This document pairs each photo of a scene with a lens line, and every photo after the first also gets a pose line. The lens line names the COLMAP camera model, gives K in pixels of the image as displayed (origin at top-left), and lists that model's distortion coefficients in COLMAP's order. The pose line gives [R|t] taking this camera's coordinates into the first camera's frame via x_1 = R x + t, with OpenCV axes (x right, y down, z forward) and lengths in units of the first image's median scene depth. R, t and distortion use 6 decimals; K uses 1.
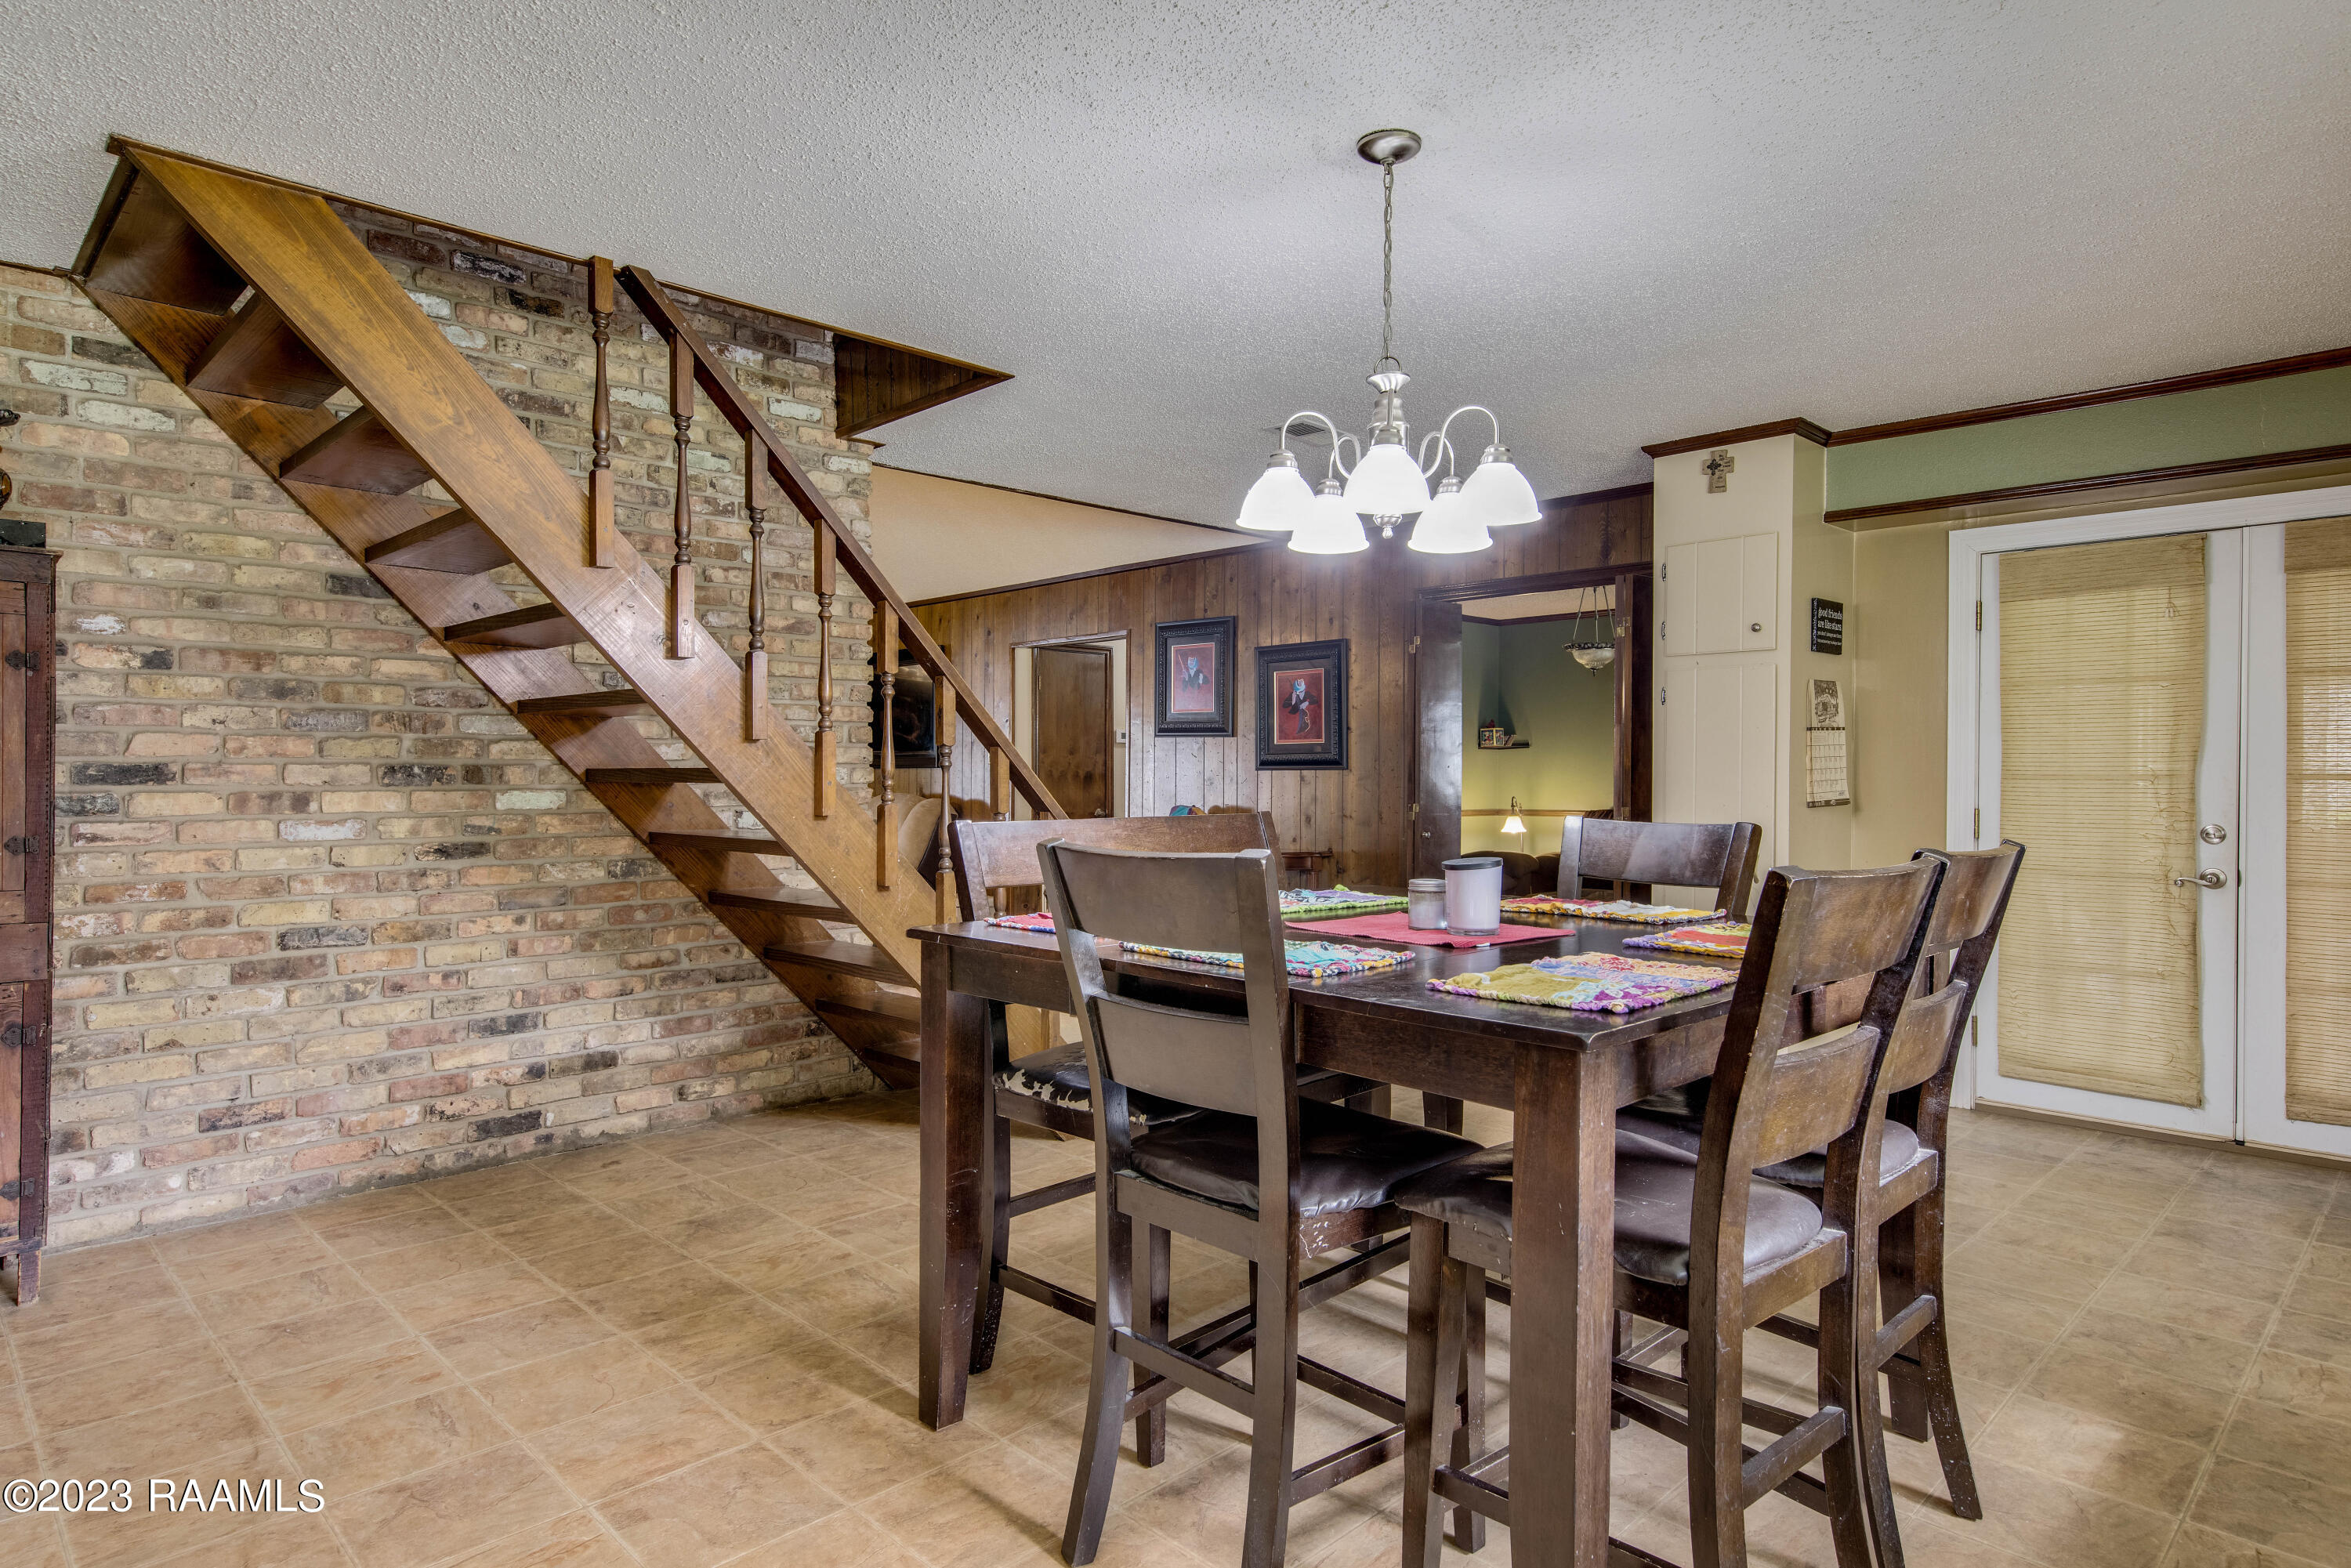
lens RADIAL K [[1315.0, 0, 1167.4], [0, 1315.0, 785.9], [0, 0, 1]] dist [0.003911, 0.001148]
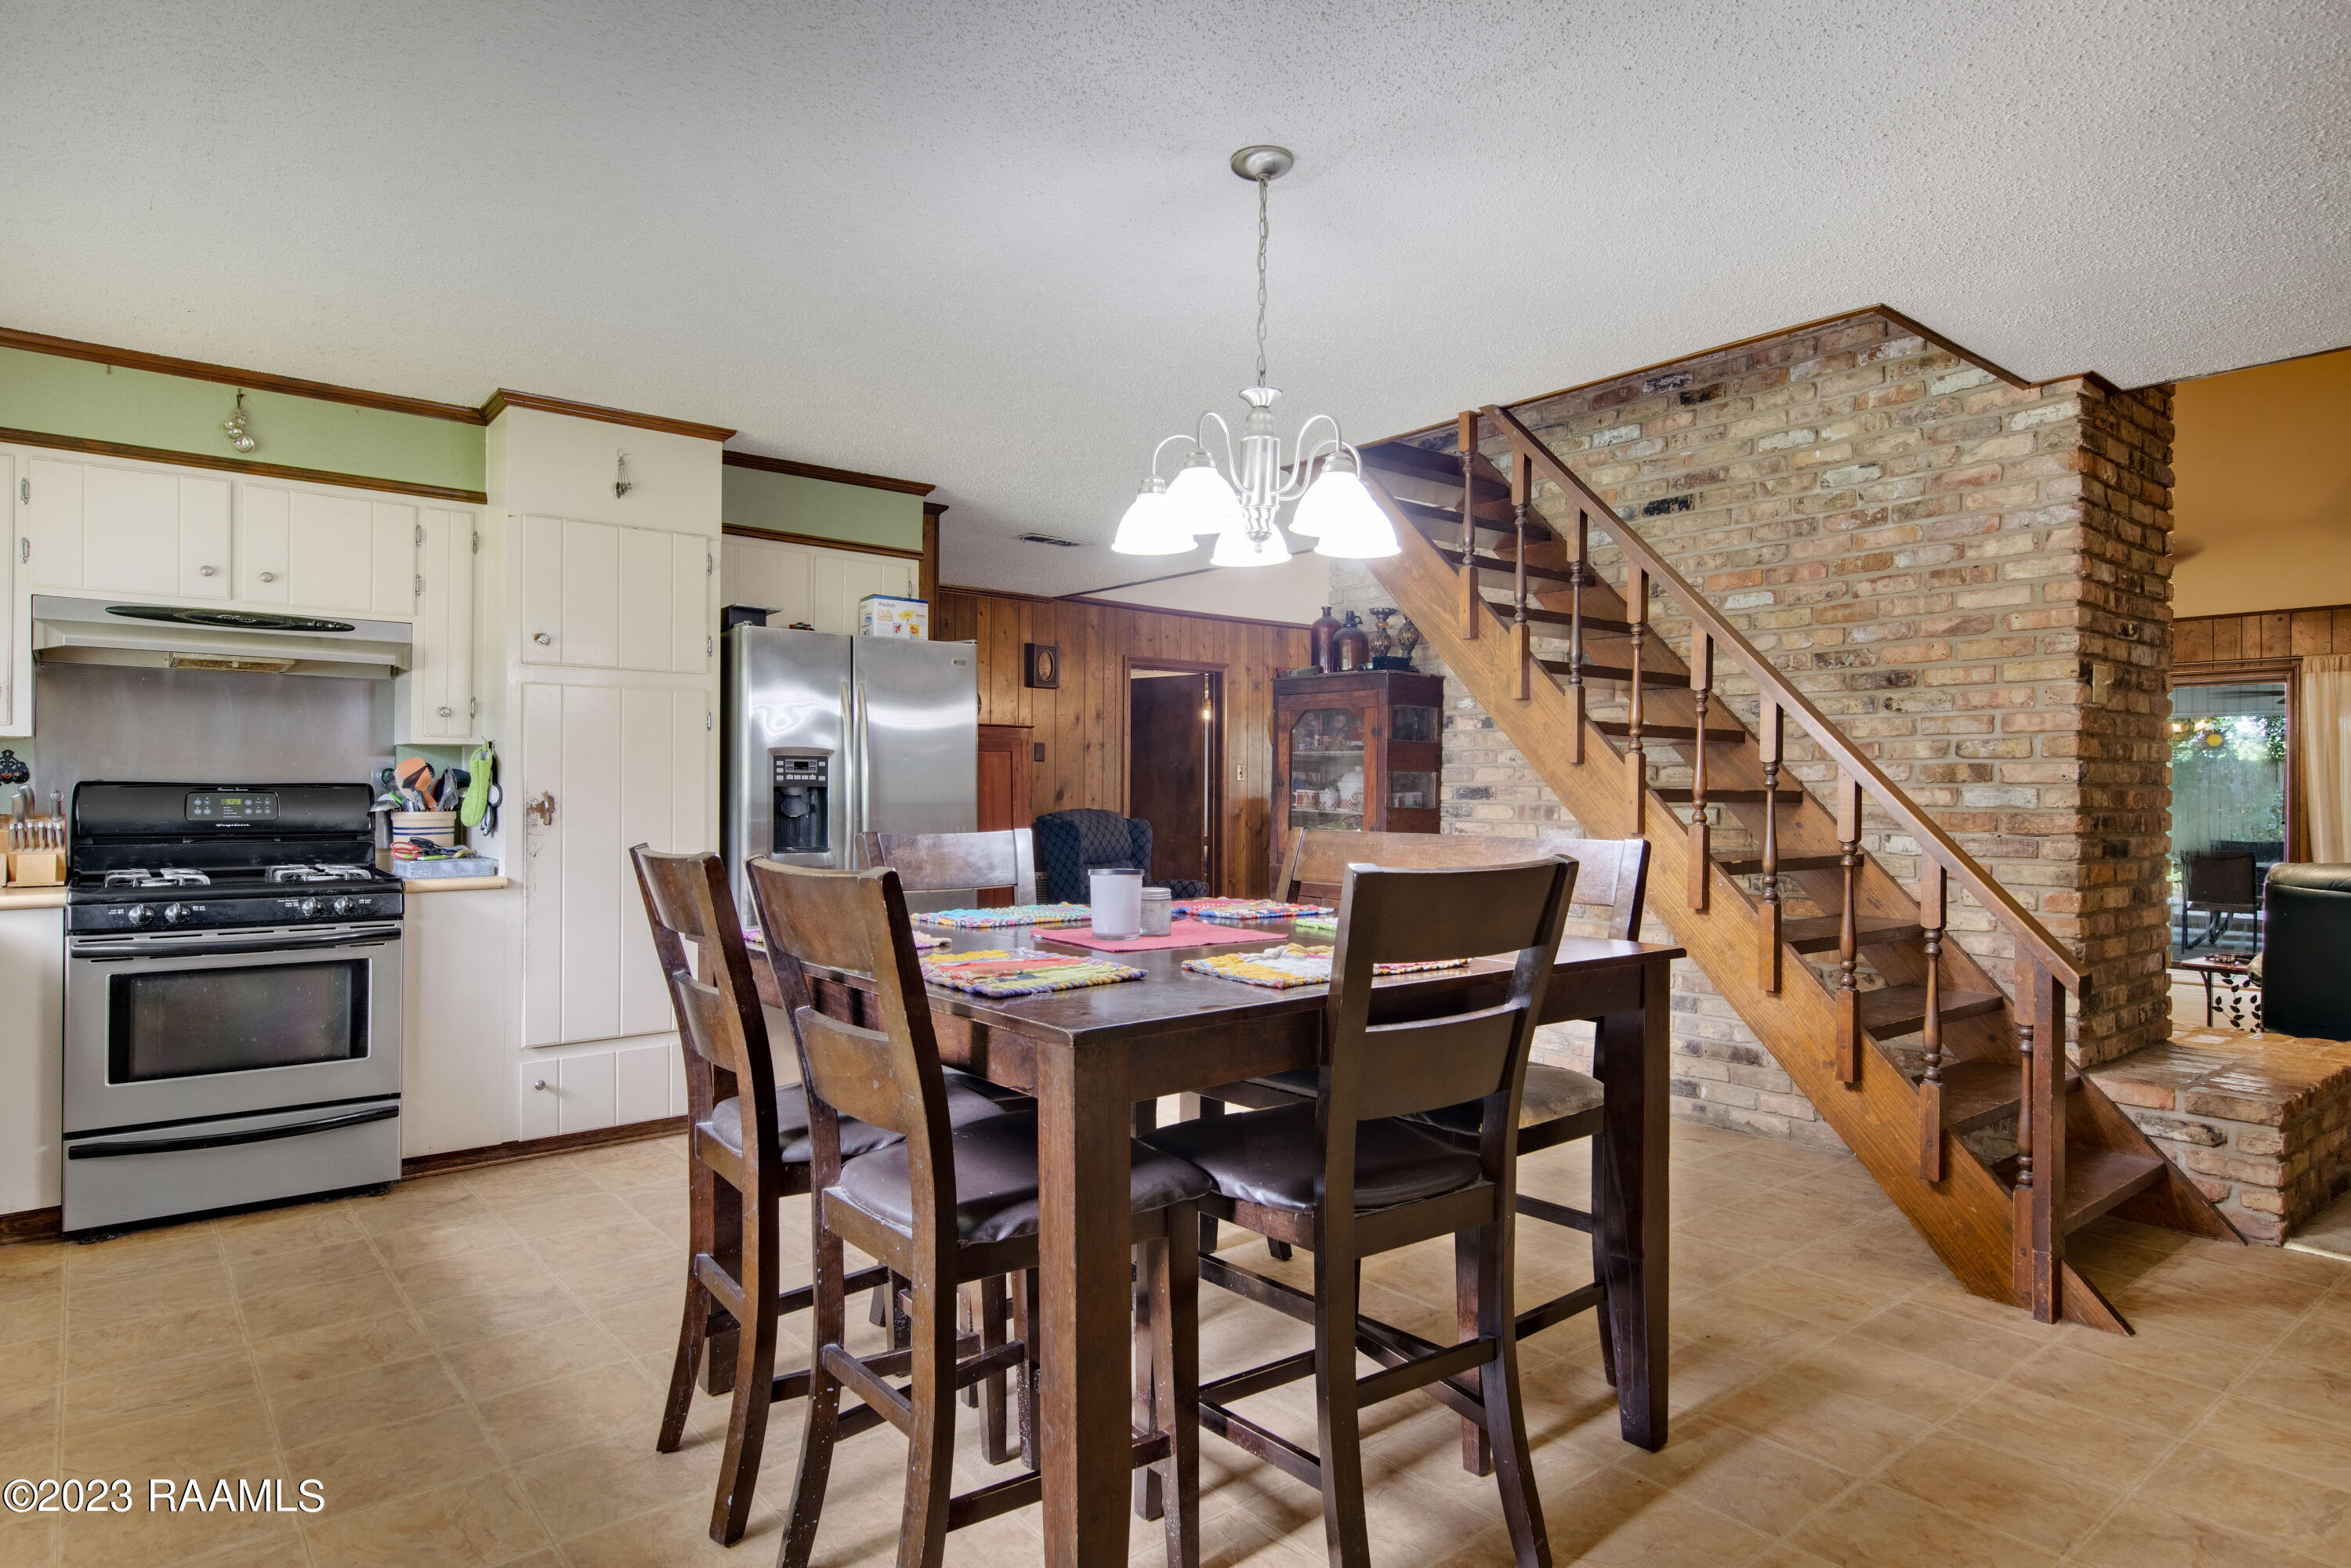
lens RADIAL K [[1315.0, 0, 1167.4], [0, 1315.0, 785.9], [0, 0, 1]] dist [0.003911, 0.001148]
pose [[-0.103510, -0.007053, -0.994603, 0.734215], [-0.016752, 0.999845, -0.005347, -0.002276], [0.994487, 0.016108, -0.103612, 0.650917]]
